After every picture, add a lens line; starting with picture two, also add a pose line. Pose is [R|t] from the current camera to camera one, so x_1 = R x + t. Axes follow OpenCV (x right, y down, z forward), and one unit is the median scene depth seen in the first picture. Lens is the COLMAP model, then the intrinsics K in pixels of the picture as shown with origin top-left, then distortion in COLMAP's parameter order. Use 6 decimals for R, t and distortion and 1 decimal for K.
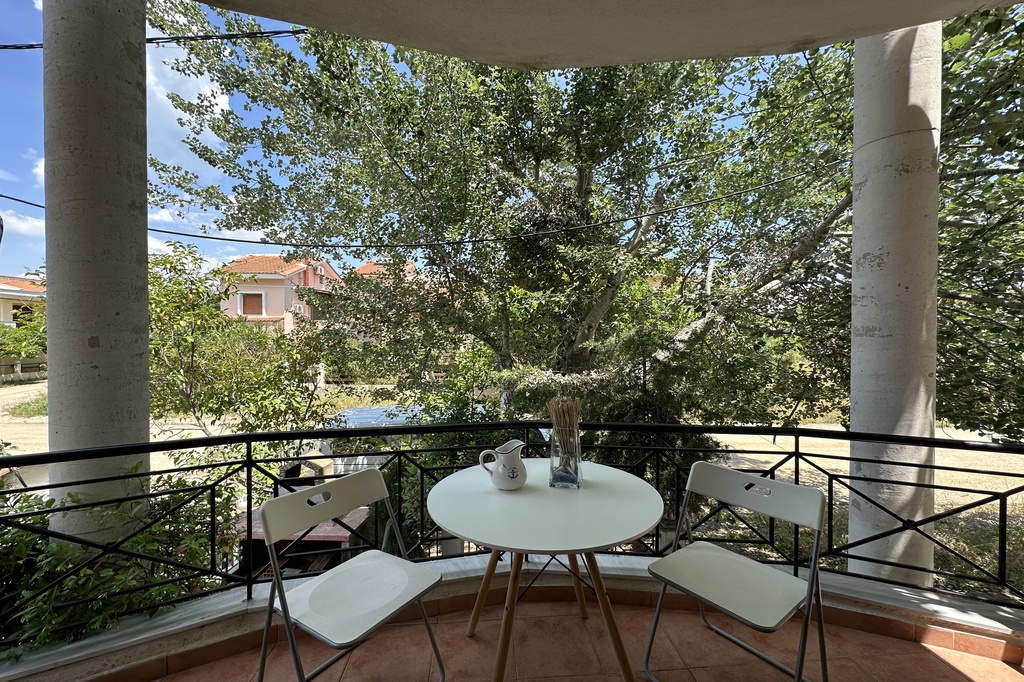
lens RADIAL K [[408.5, 0, 514.1], [0, 408.5, 335.4], [0, 0, 1]] dist [-0.003571, 0.001051]
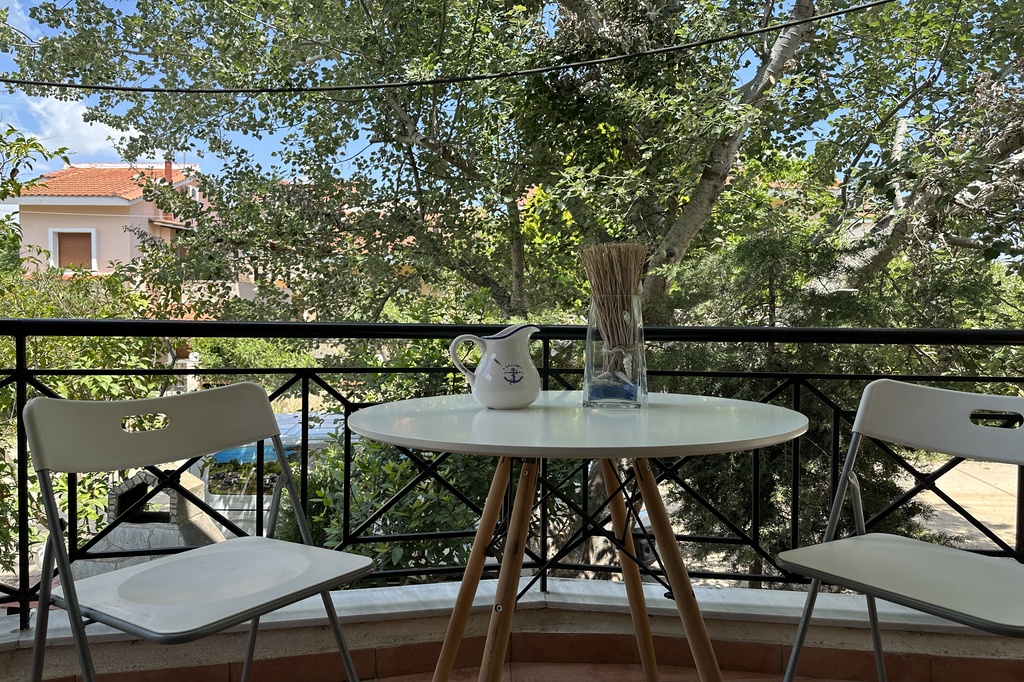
lens RADIAL K [[721.8, 0, 513.3], [0, 721.8, 343.9], [0, 0, 1]] dist [0.041071, -0.046127]
pose [[0.999358, 0.005222, -0.035445, 0.010001], [-0.004766, 0.999905, 0.012957, 0.096626], [0.035509, -0.012779, 0.999288, 0.027544]]
